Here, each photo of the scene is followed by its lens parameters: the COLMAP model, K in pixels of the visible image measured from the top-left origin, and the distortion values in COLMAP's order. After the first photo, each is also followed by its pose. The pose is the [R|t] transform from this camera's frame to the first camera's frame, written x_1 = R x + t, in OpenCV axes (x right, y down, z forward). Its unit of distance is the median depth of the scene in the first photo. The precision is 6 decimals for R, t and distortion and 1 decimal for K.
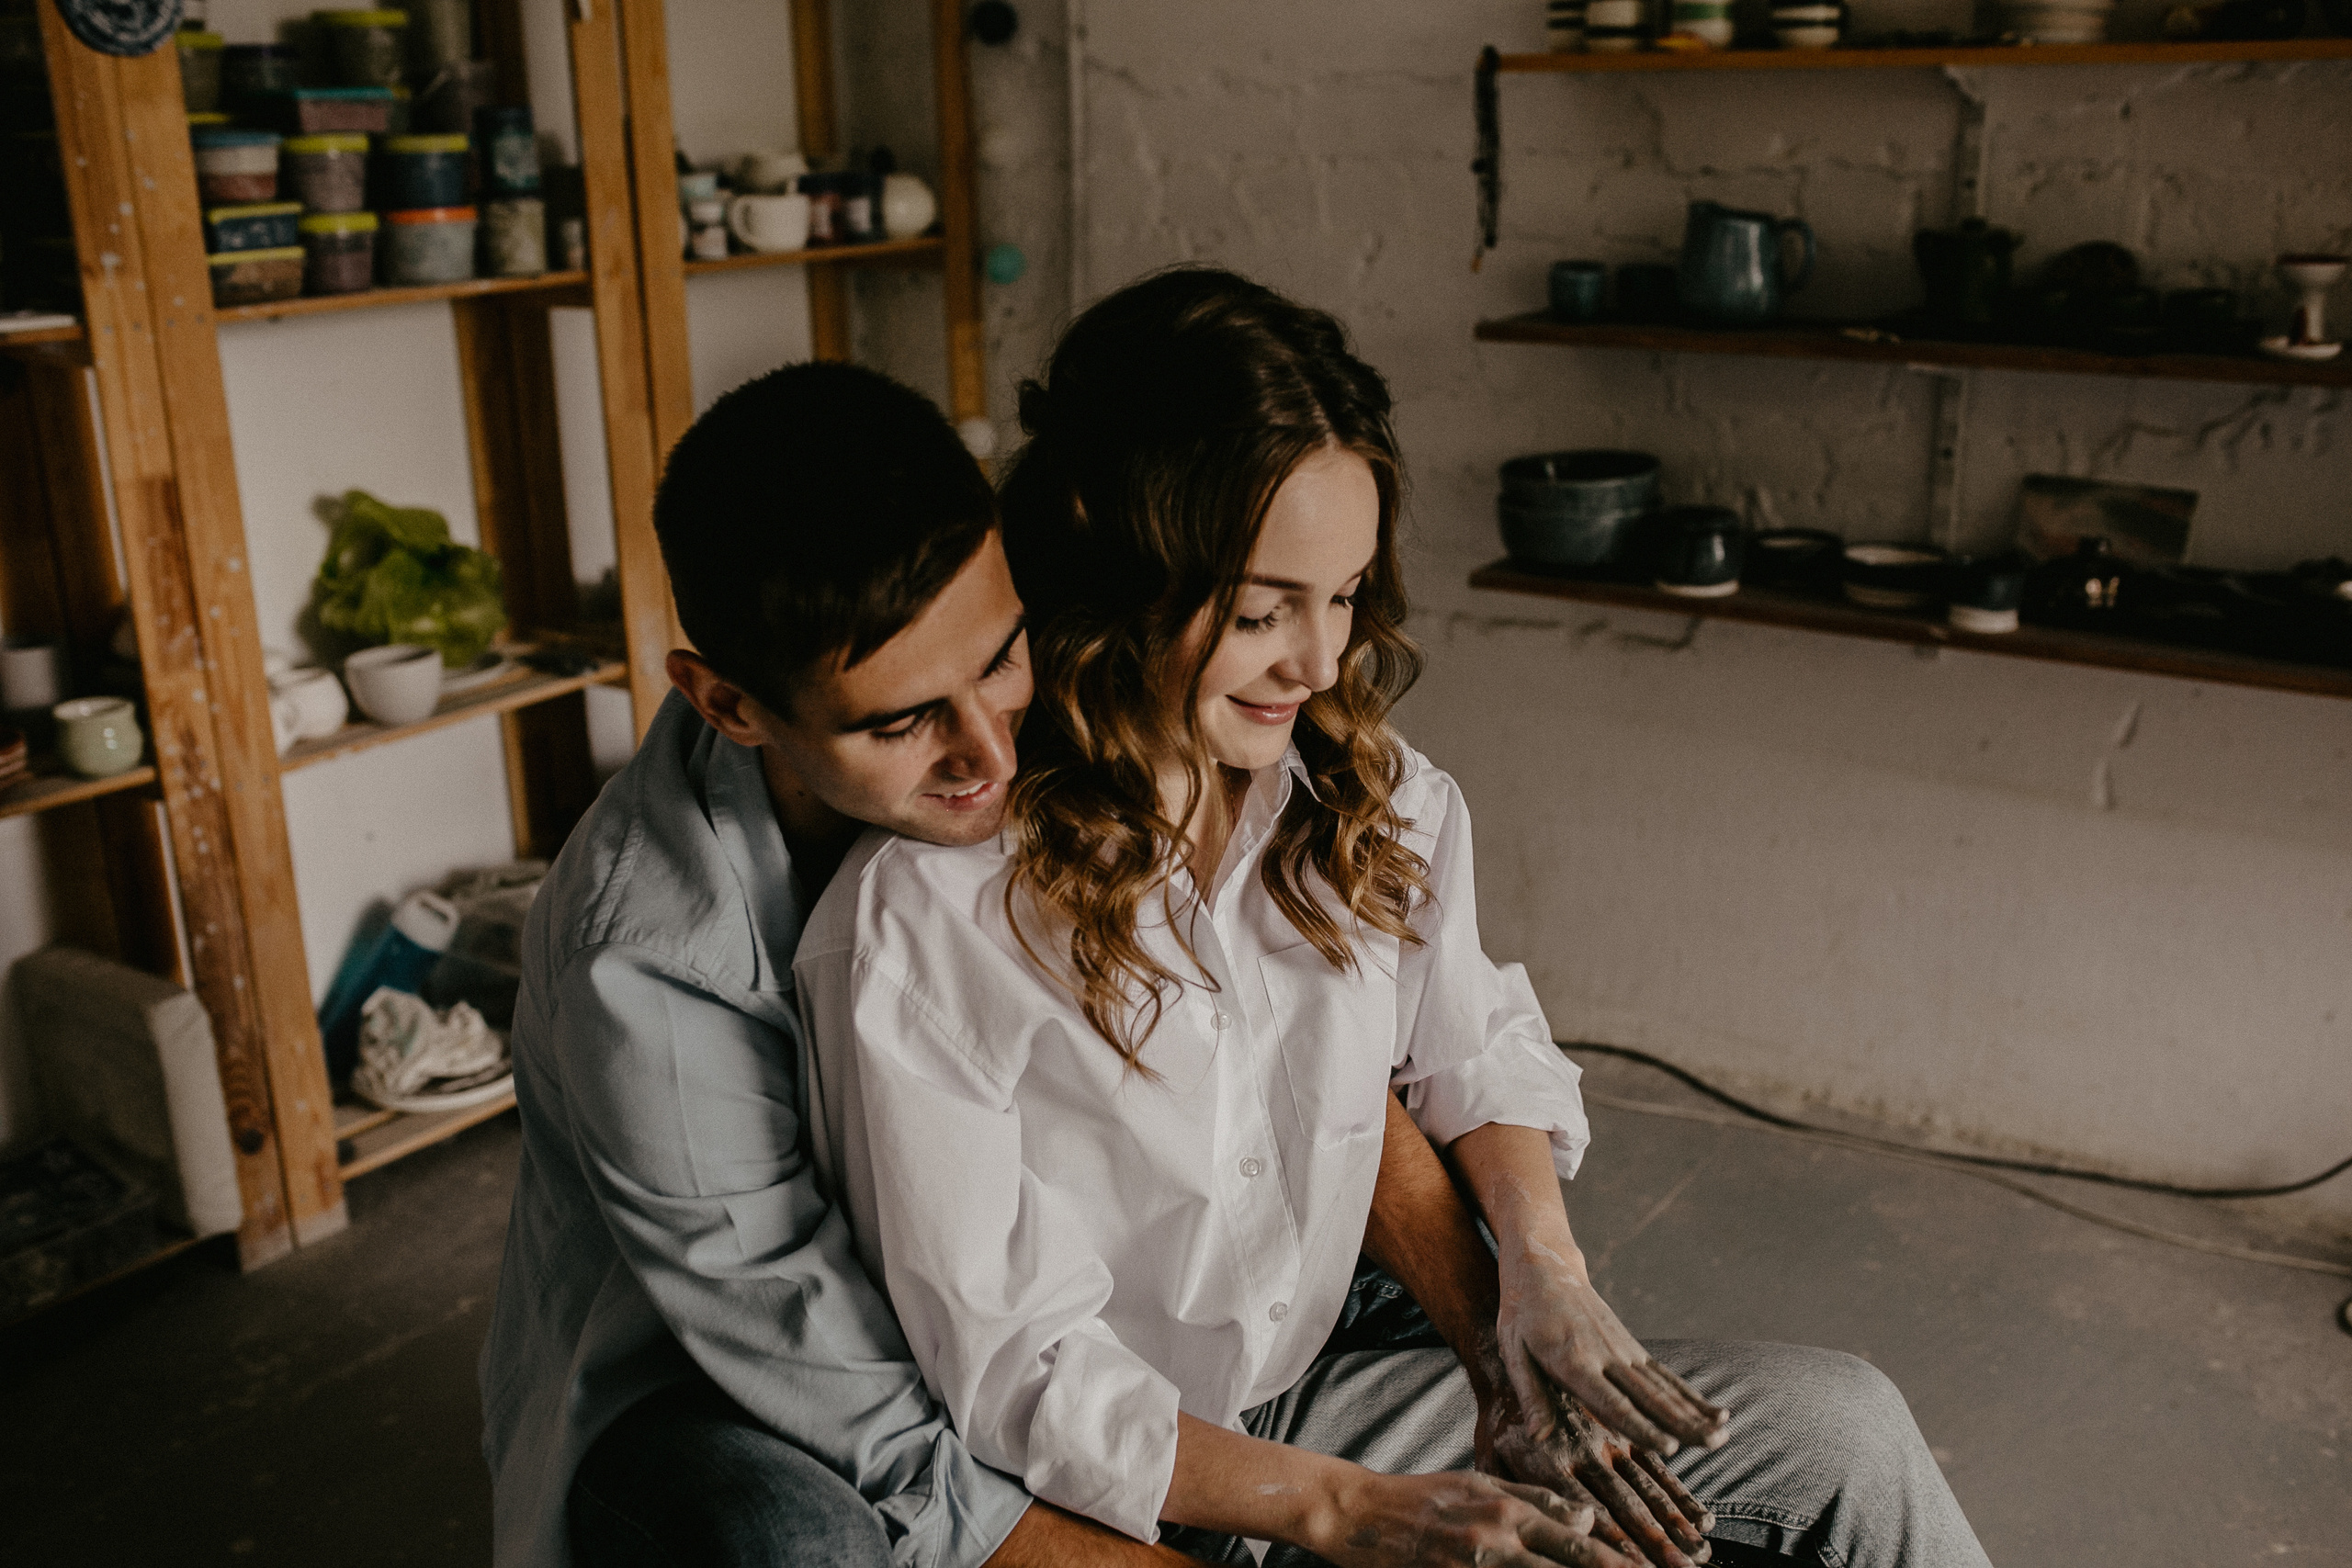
lens RADIAL K [[2308.4, 0, 1174.5], [0, 2308.4, 790.6], [0, 0, 1]] dist [-0.016727, 0.030517]
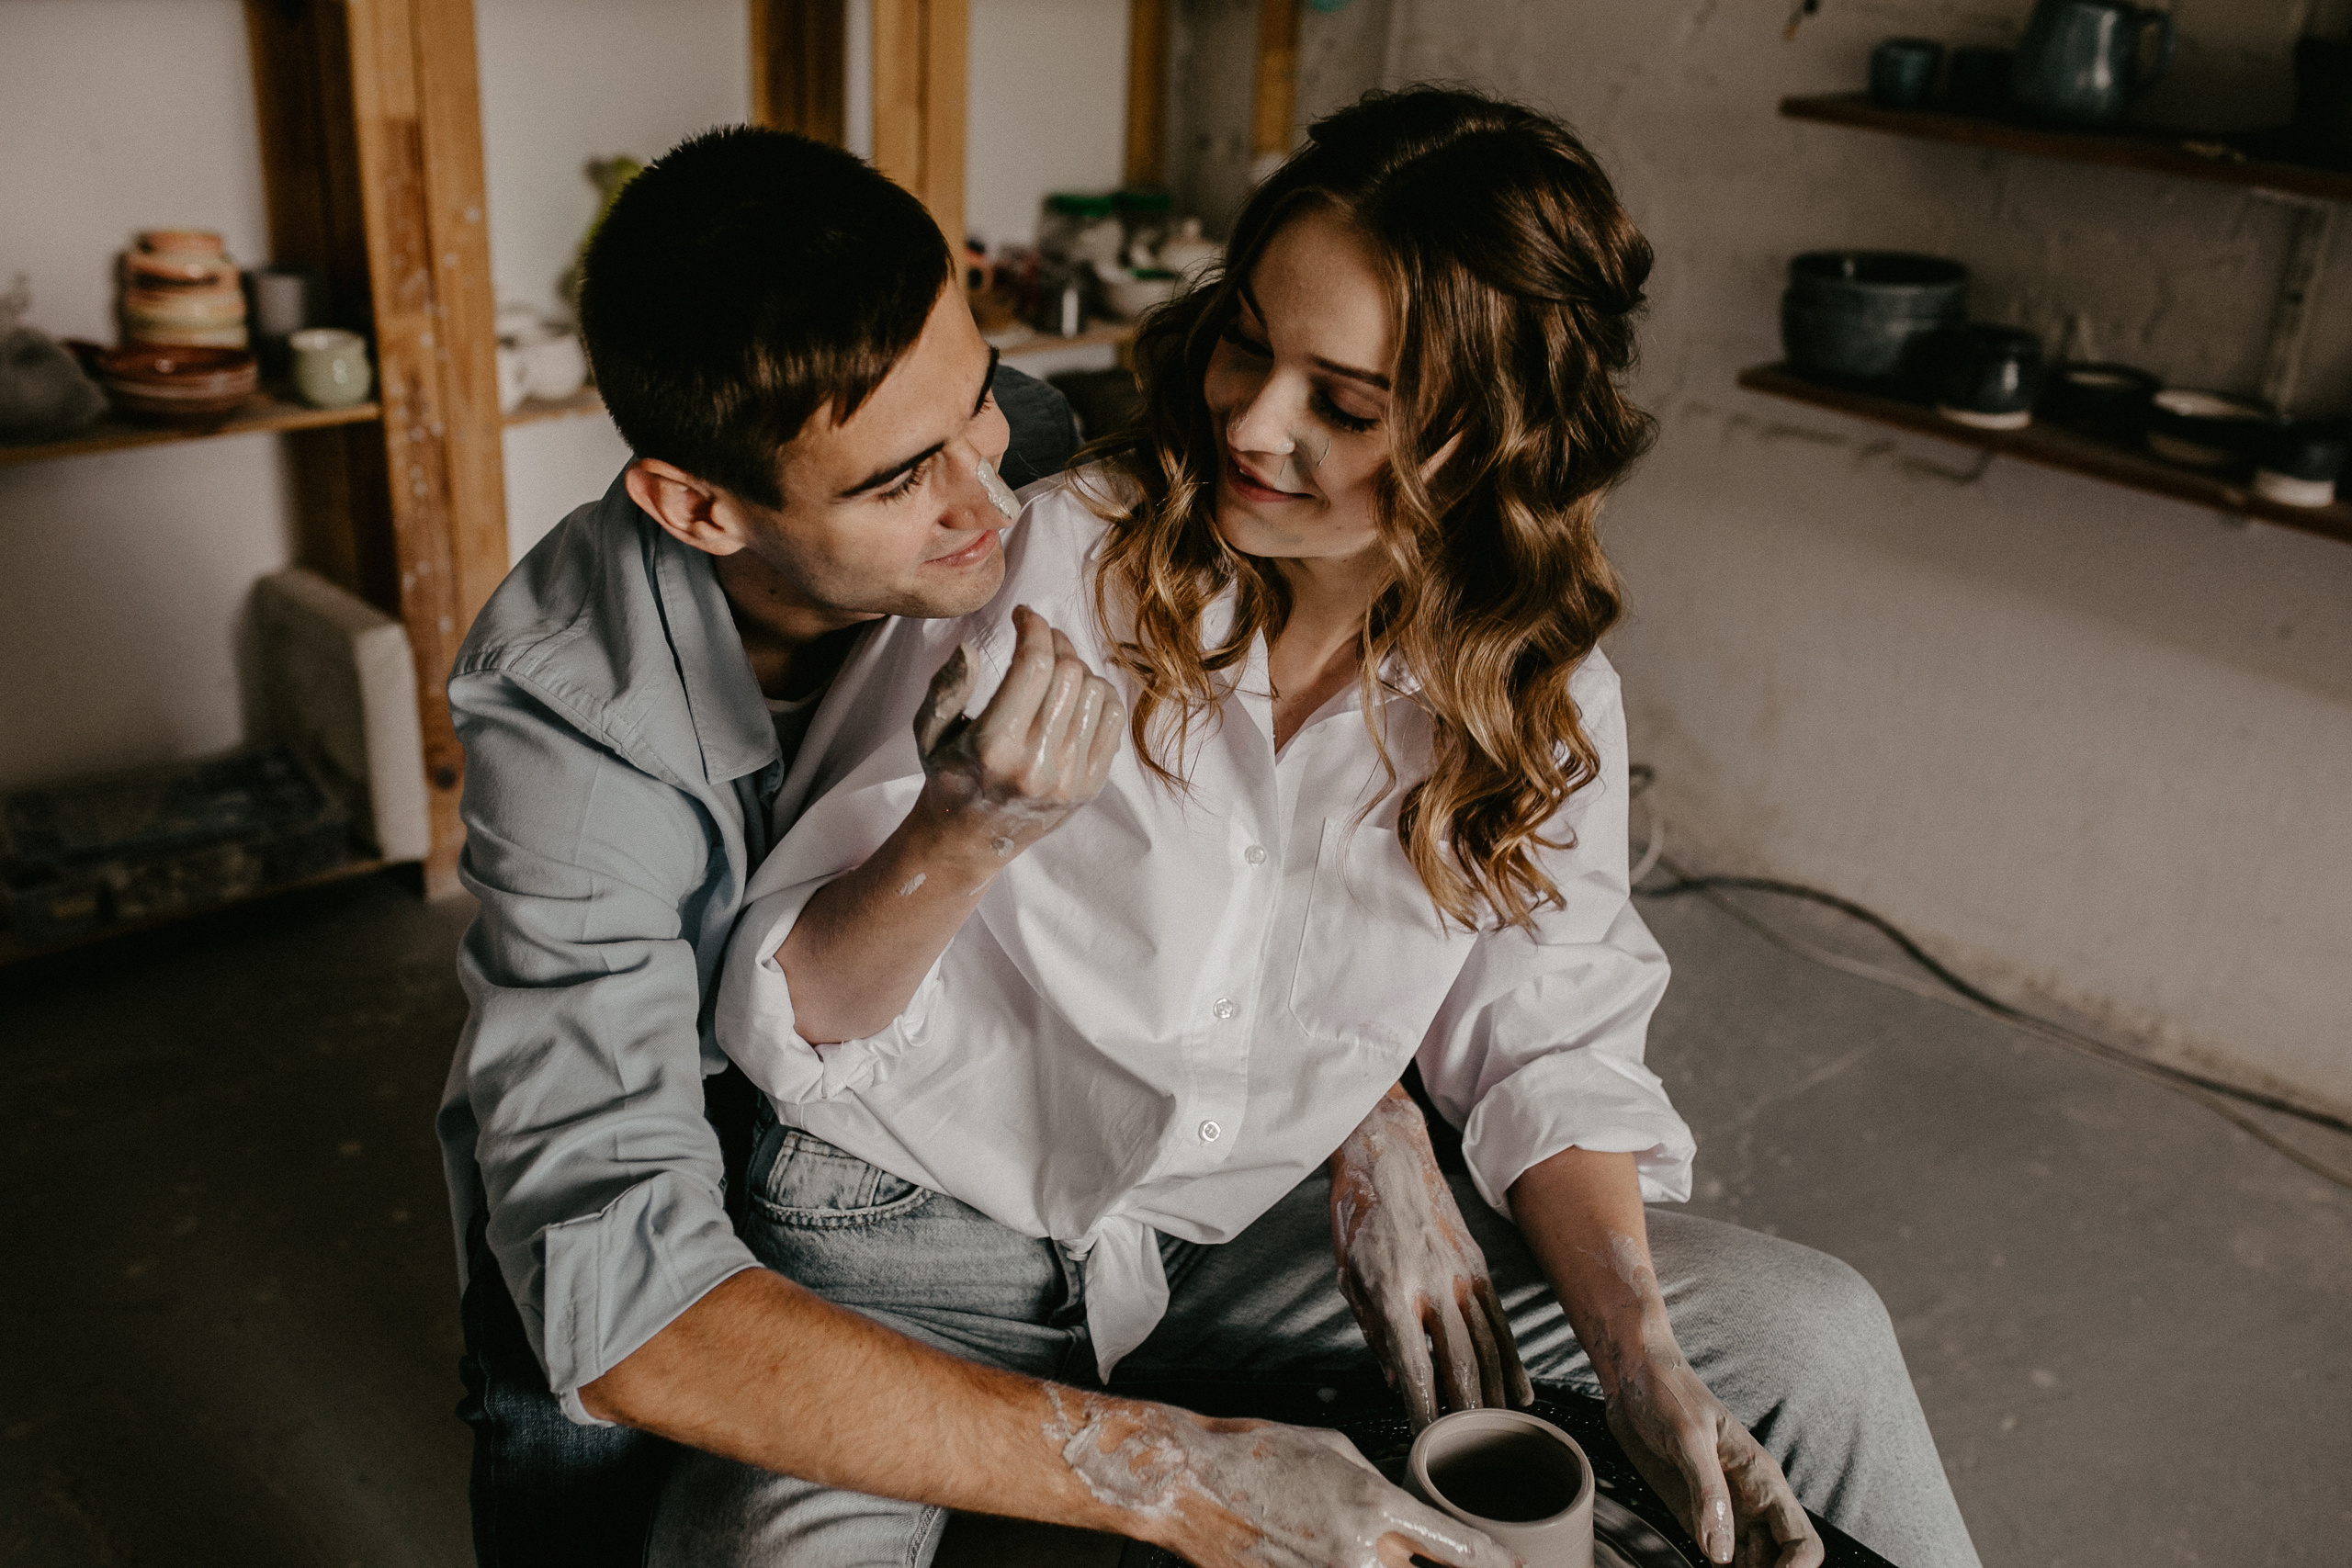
lens RADIAL K [[2290.3, 0, 1175.6], [0, 2290.3, 777.9], [0, 0, 1]] dist [-0.020561, 0.025826]
pose [[0.973269, 0.149885, -0.174020, 0.098620], [-0.132144, 0.985167, 0.109468, -0.004245], [0.187846, -0.083546, 0.978639, 0.049118]]
